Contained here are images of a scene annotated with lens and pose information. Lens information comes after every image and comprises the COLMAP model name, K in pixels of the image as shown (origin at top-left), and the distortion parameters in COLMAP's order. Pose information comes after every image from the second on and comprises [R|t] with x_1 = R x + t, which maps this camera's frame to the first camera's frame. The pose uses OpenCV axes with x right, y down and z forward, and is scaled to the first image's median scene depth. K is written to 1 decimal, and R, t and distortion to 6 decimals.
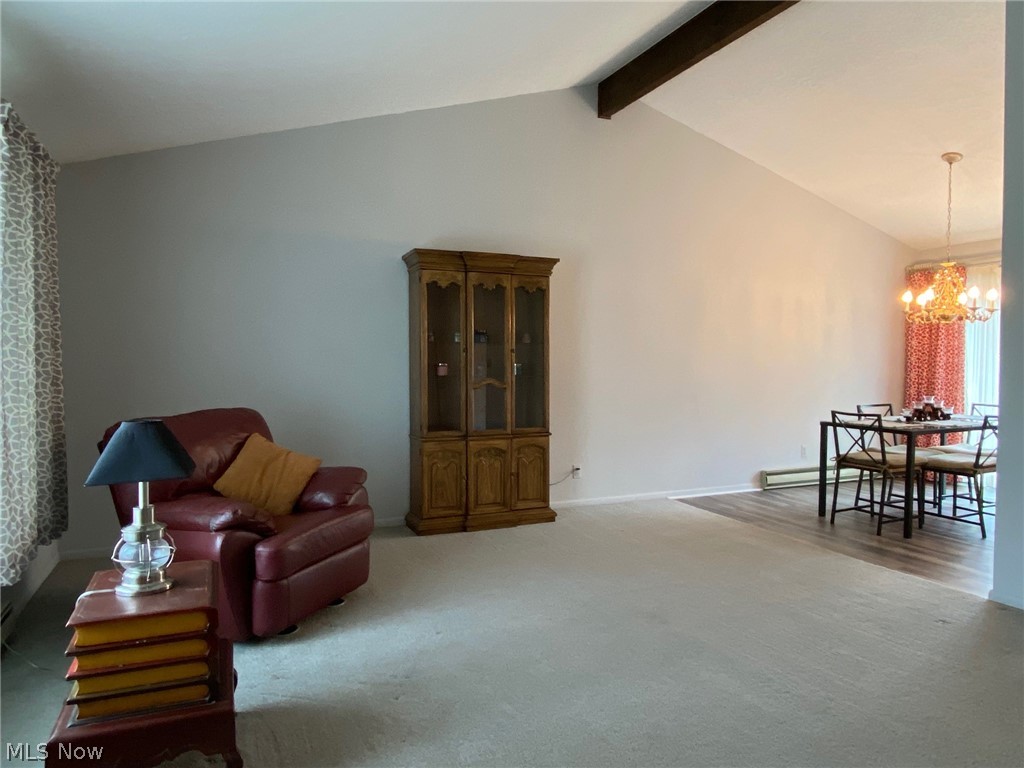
lens RADIAL K [[668.4, 0, 514.5], [0, 668.4, 383.4], [0, 0, 1]] dist [0.099694, -0.107836]
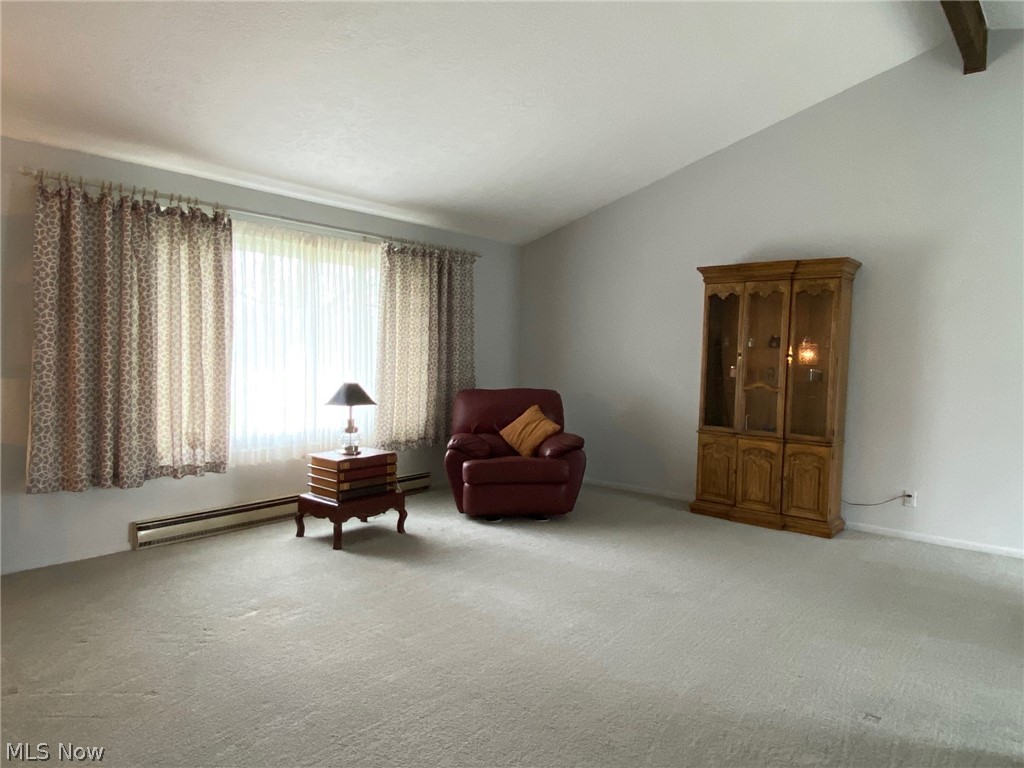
lens RADIAL K [[668.4, 0, 514.5], [0, 668.4, 383.4], [0, 0, 1]] dist [0.099694, -0.107836]
pose [[0.462584, 0.056110, -0.884798, 0.713031], [-0.053002, 0.997960, 0.035576, -0.022156], [0.884990, 0.030440, 0.464615, 0.167809]]
